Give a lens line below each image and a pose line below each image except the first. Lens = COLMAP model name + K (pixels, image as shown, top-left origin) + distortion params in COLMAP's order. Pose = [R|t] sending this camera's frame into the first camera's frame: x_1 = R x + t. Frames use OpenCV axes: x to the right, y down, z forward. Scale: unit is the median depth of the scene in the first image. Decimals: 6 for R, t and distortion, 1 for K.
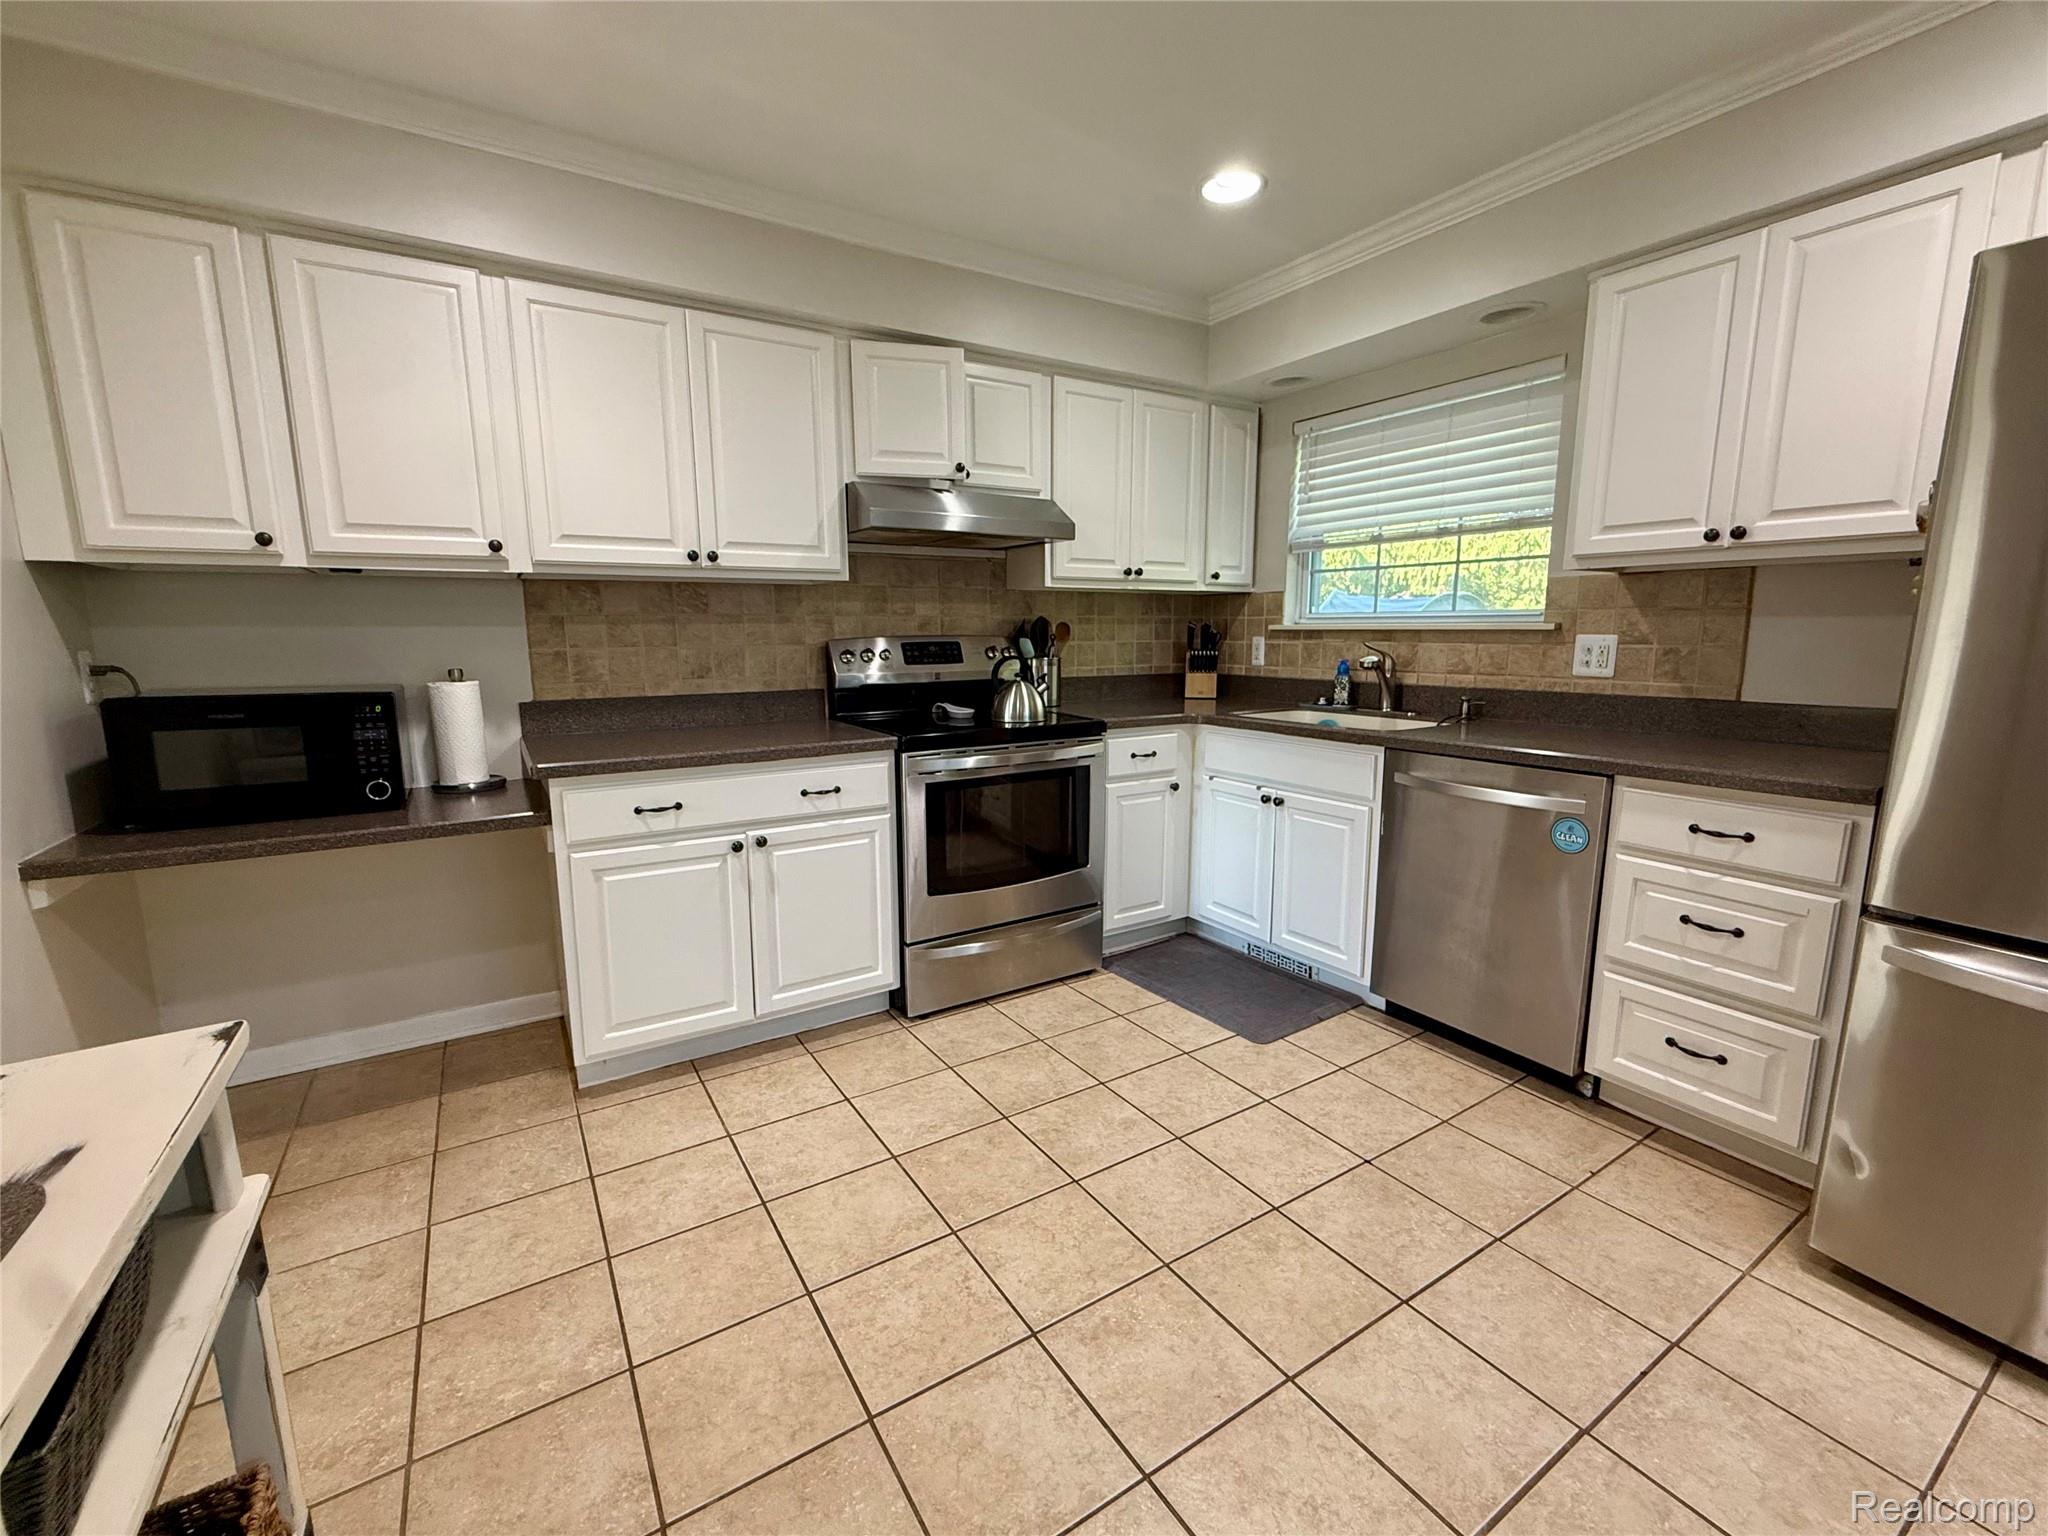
lens RADIAL K [[836.9, 0, 1023.3], [0, 836.9, 774.2], [0, 0, 1]] dist [-0.004044, 0.000286]
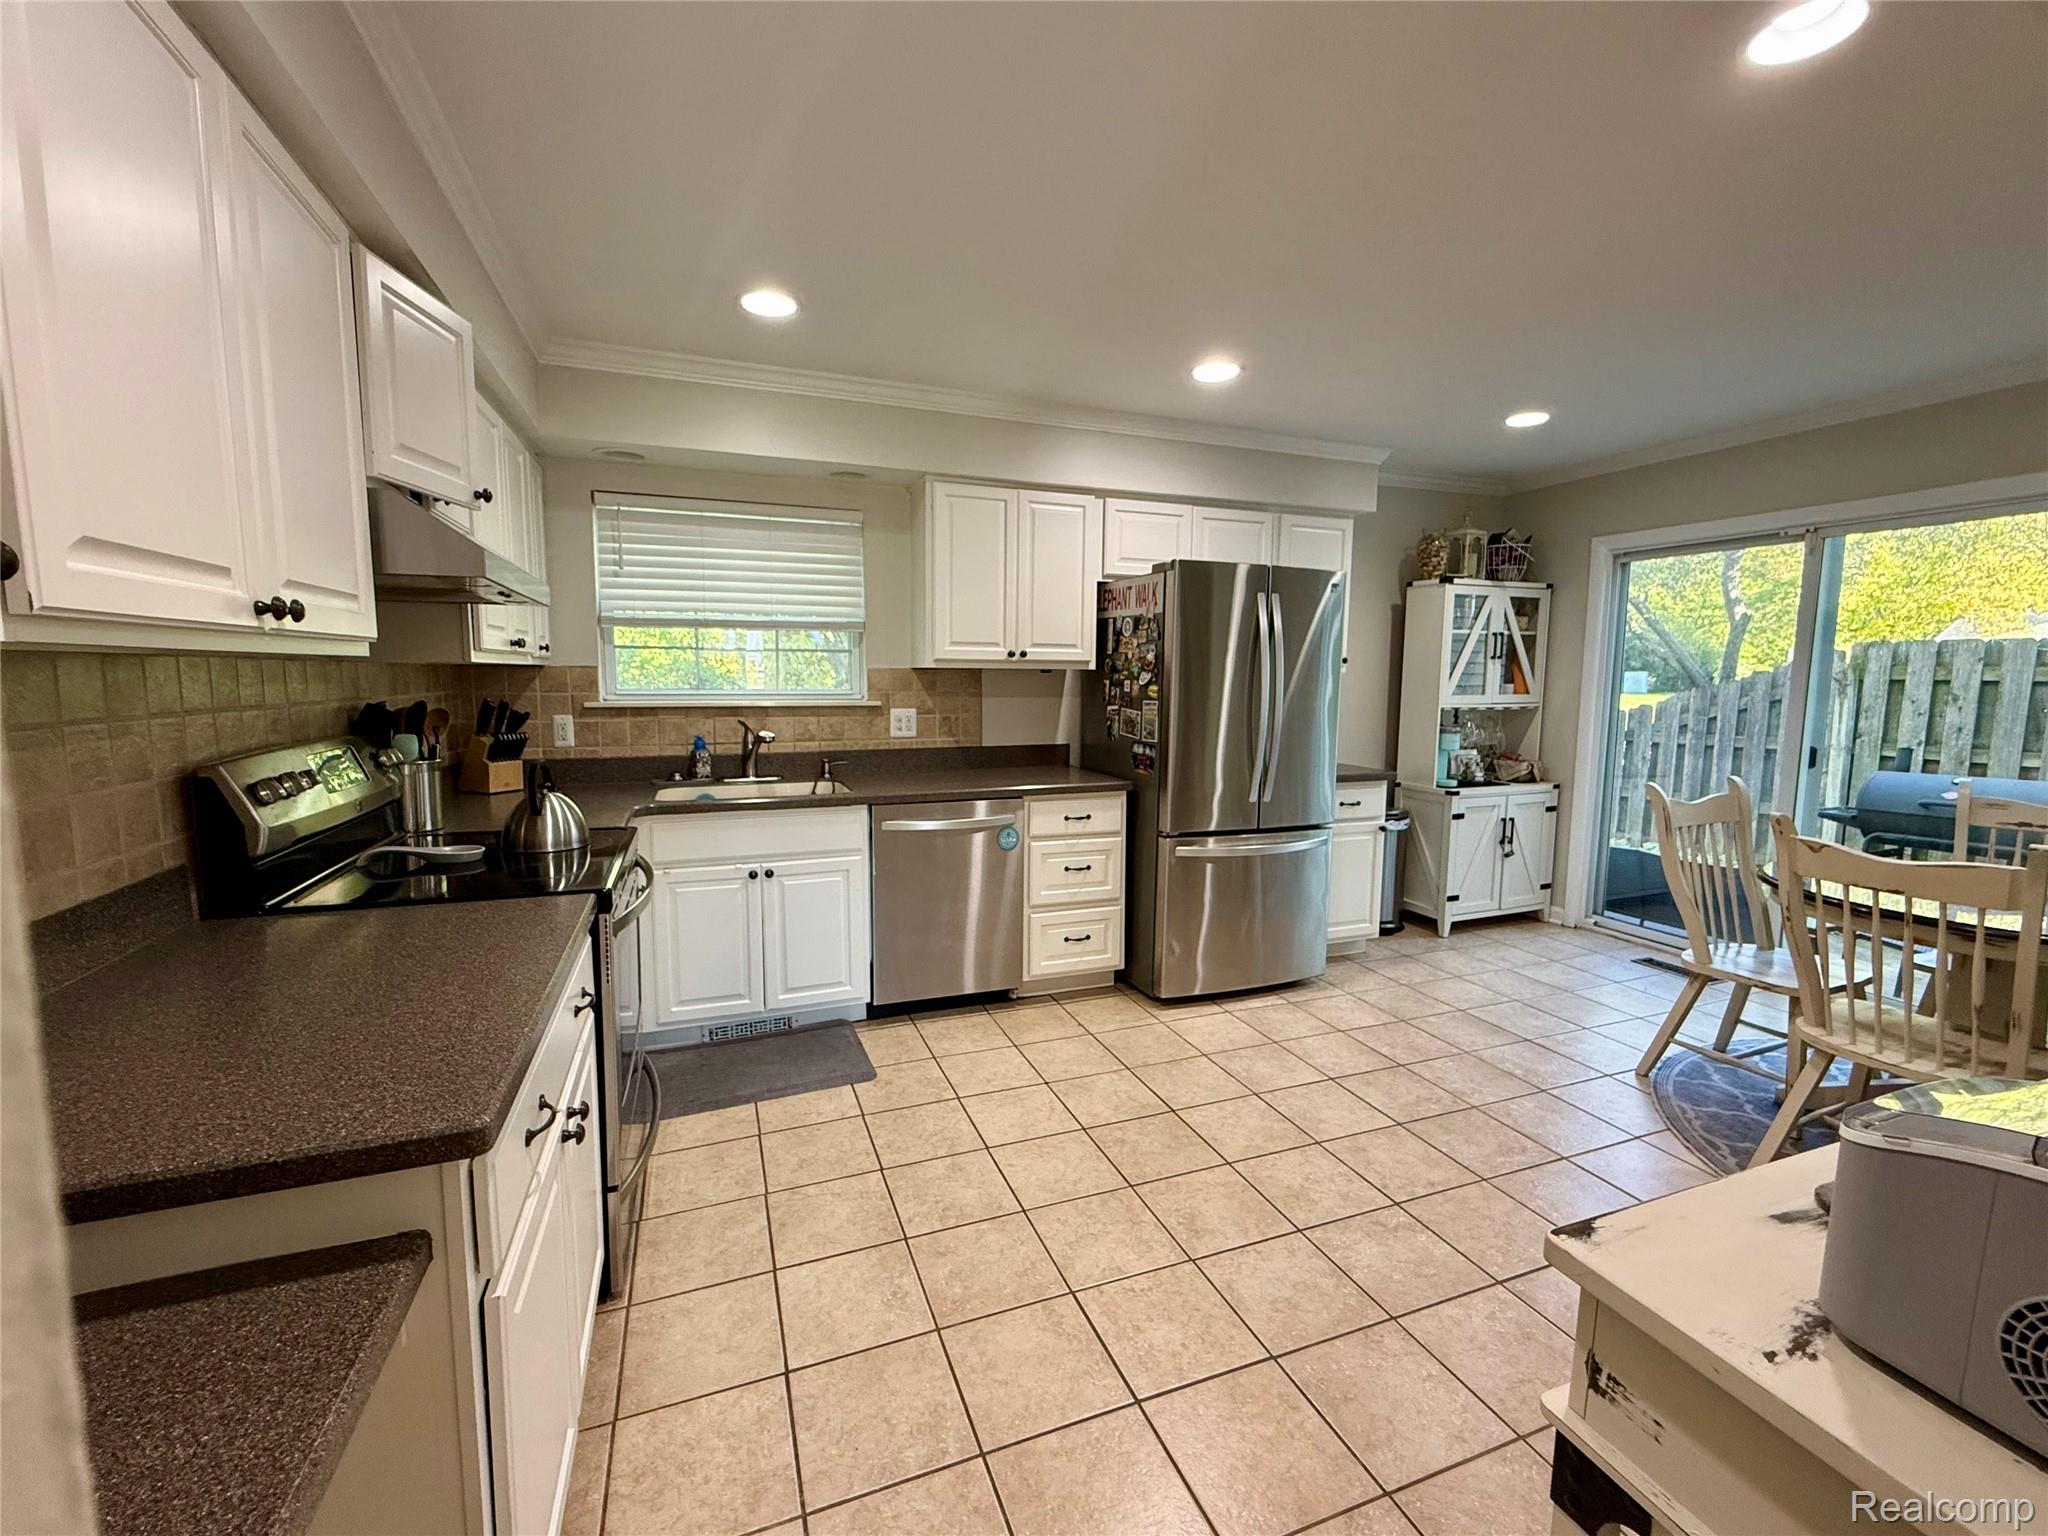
lens RADIAL K [[836.9, 0, 1025.7], [0, 836.9, 776.2], [0, 0, 1]] dist [-0.004044, 0.000286]
pose [[0.212751, -0.110447, 0.970844, -0.733561], [0.160026, 0.984114, 0.076888, -0.135150], [-0.963913, 0.139002, 0.227046, 0.498602]]
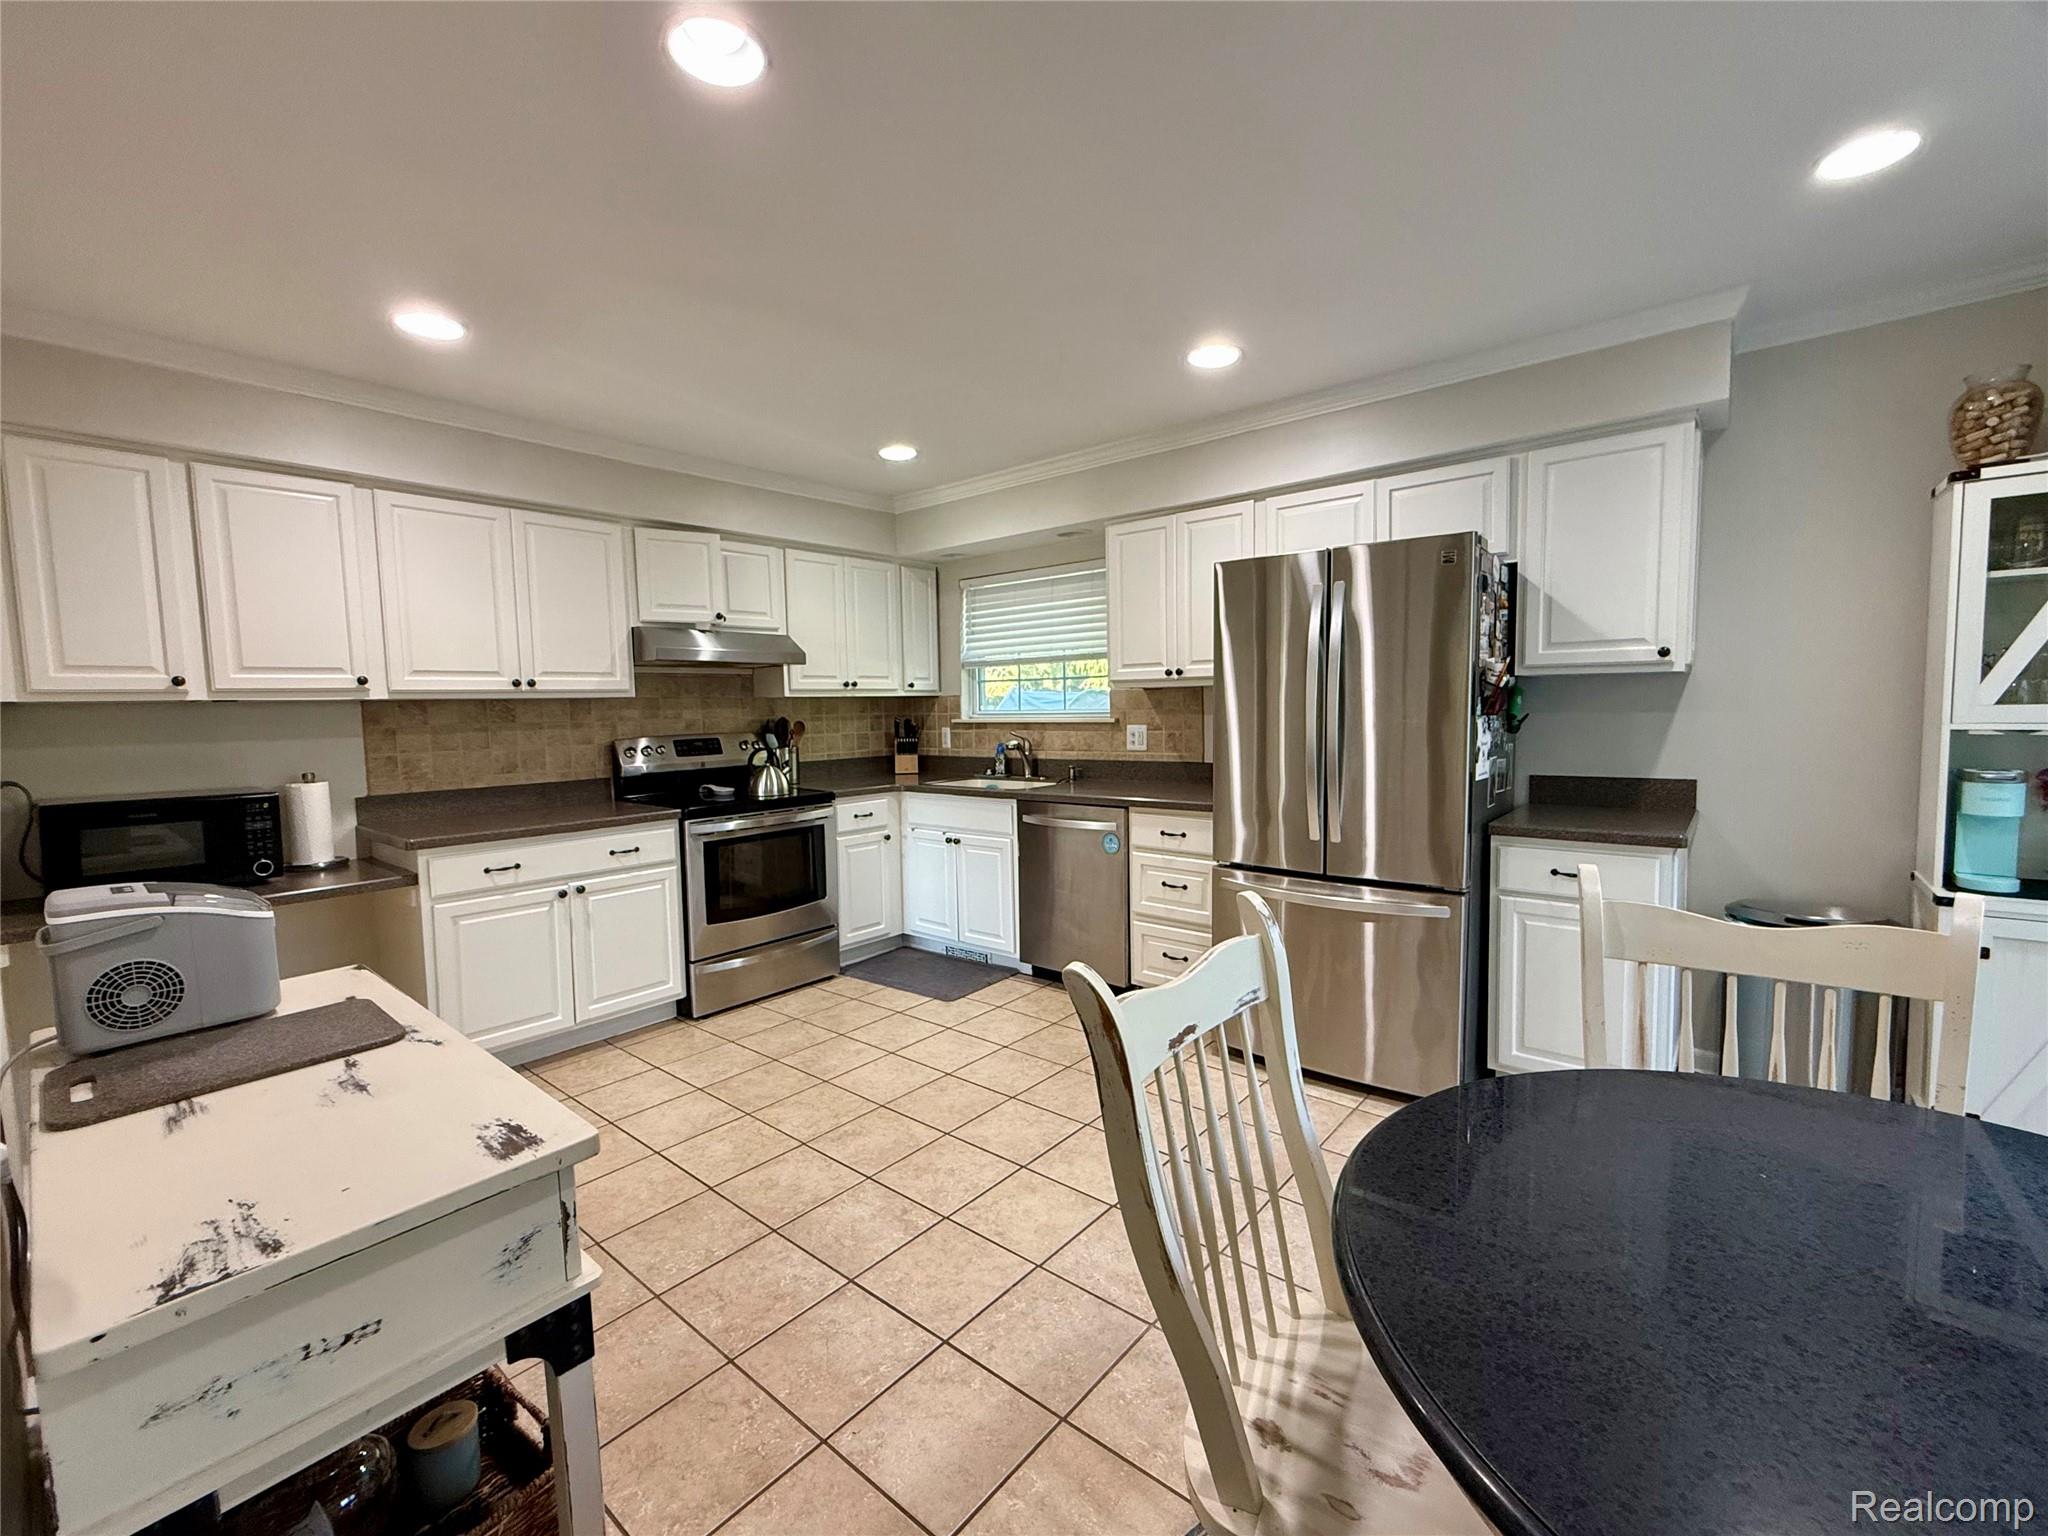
lens RADIAL K [[836.9, 0, 1020.7], [0, 836.9, 765.1], [0, 0, 1]] dist [-0.004044, 0.000286]
pose [[0.951570, -0.036131, 0.305301, -0.035387], [0.067591, 0.993359, -0.093110, 0.050601], [-0.299909, 0.109236, 0.947693, -0.501500]]
